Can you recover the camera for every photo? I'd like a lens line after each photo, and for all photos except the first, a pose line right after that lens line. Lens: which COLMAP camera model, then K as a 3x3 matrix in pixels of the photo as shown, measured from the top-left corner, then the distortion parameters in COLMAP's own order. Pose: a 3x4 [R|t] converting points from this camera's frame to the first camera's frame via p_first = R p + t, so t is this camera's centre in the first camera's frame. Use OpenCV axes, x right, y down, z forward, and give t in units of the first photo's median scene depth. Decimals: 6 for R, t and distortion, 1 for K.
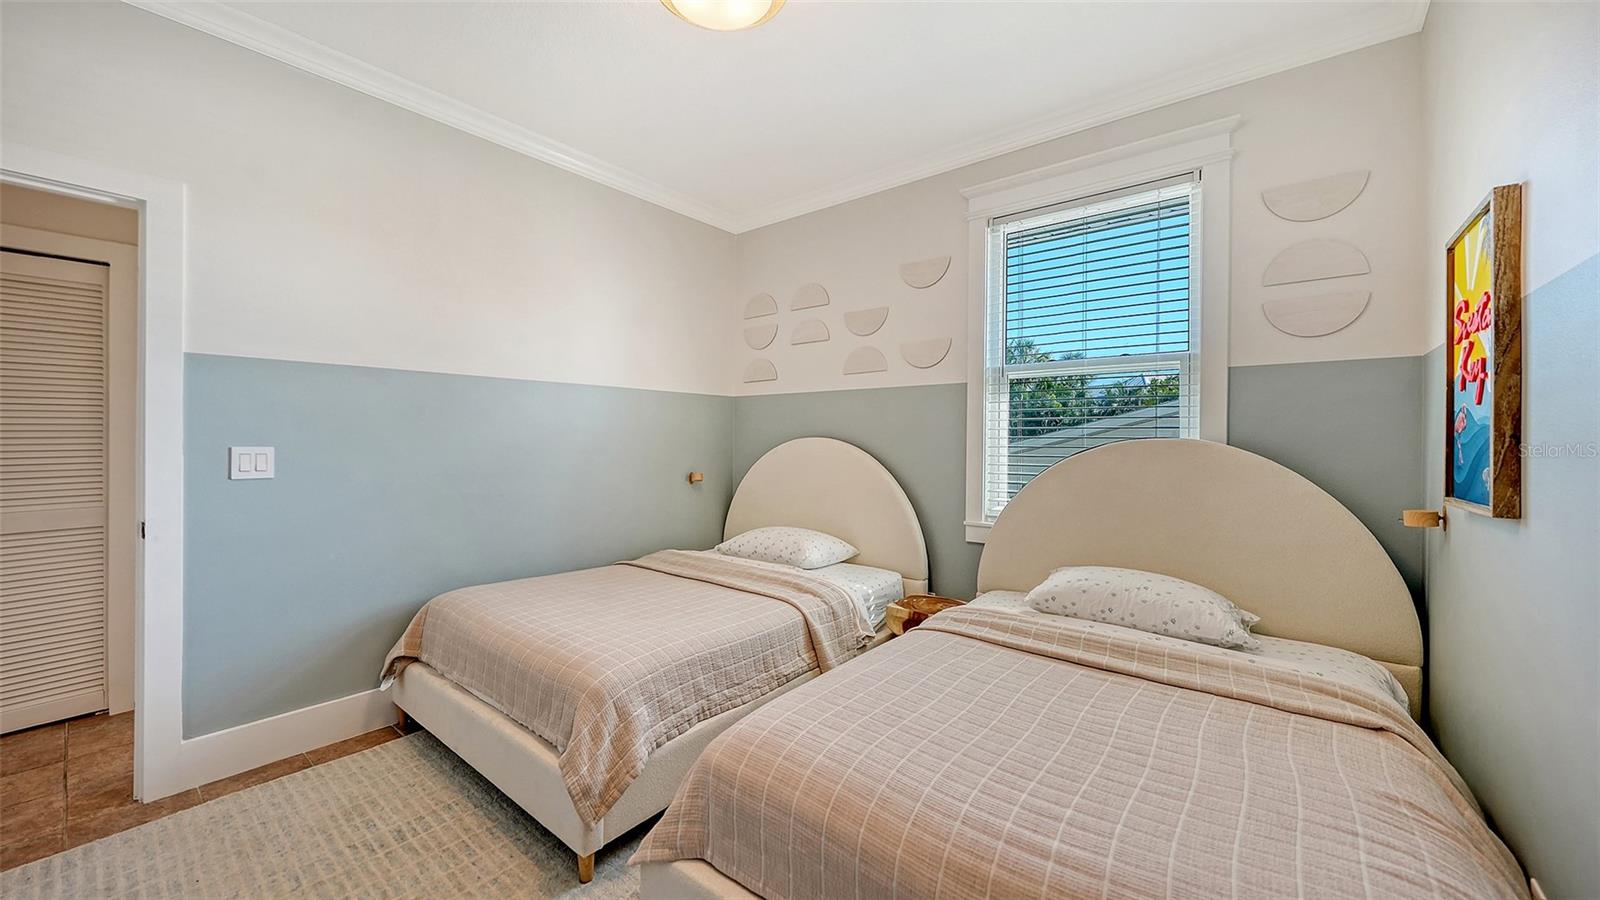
lens RADIAL K [[598.5, 0, 801.2], [0, 598.5, 431.7], [0, 0, 1]] dist [0.000432, 0.000032]
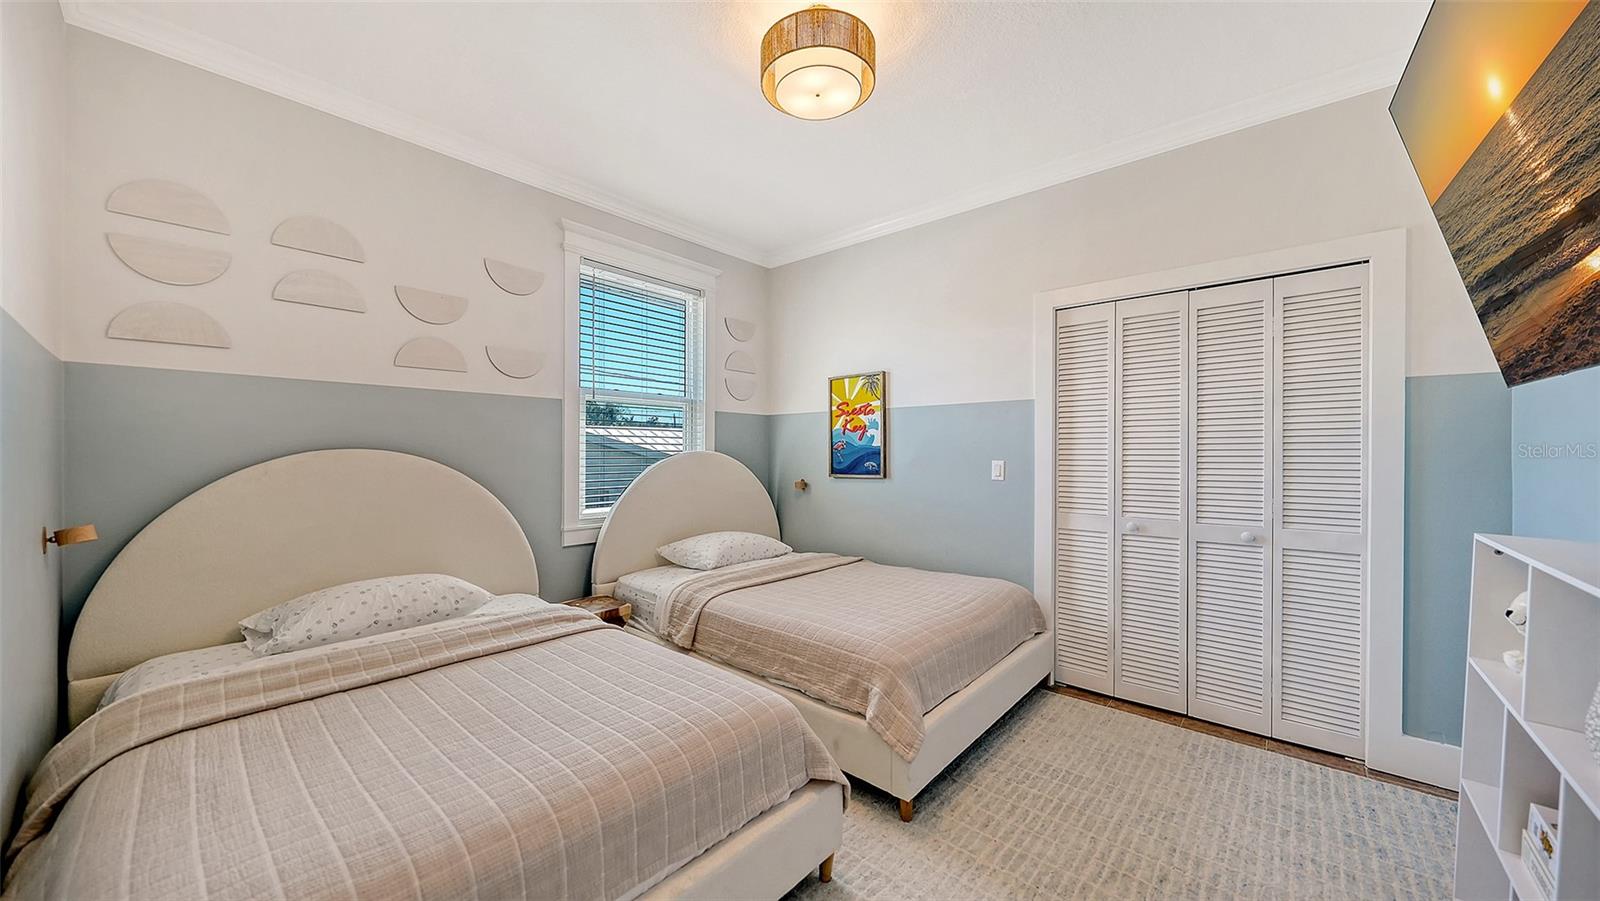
lens RADIAL K [[550.6, 0, 802.4], [0, 550.6, 442.3], [0, 0, 1]] dist [-0.001191, -0.000222]
pose [[0.039929, 0.019836, 0.999006, -0.693412], [-0.012119, 0.999739, -0.019366, 0.009325], [-0.999129, -0.011334, 0.040159, 0.530752]]
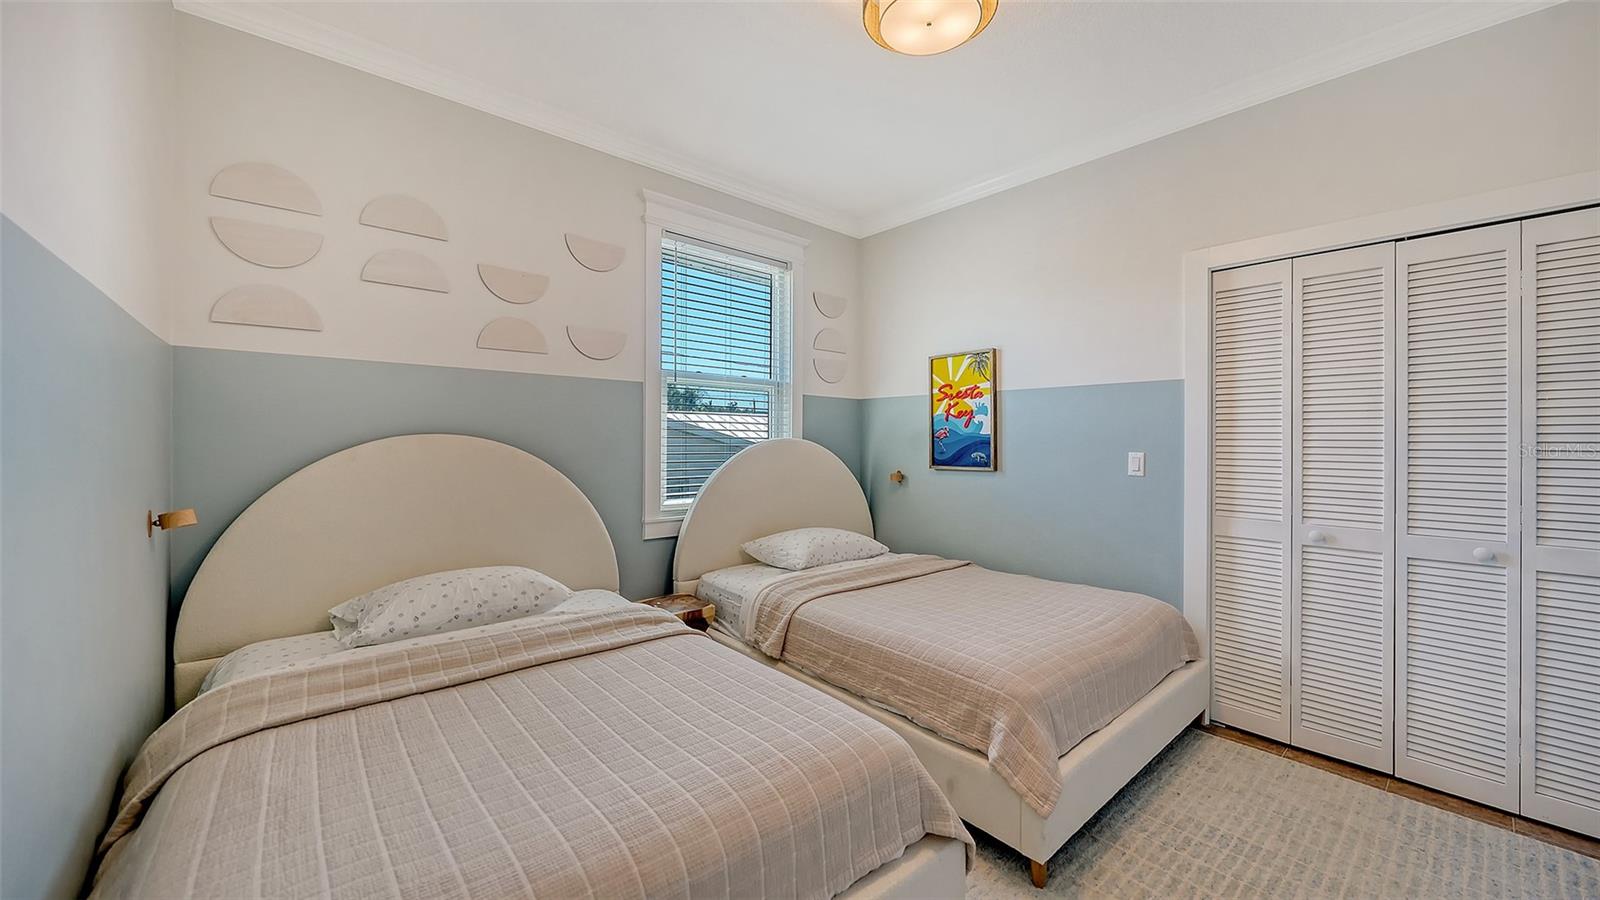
lens RADIAL K [[579.8, 0, 809.2], [0, 579.8, 435.9], [0, 0, 1]] dist [-0.000698, 0.000035]
pose [[0.169623, 0.008617, 0.985471, -0.637973], [-0.019791, 0.999790, -0.005336, 0.008180], [-0.985310, -0.018599, 0.169758, 0.559835]]
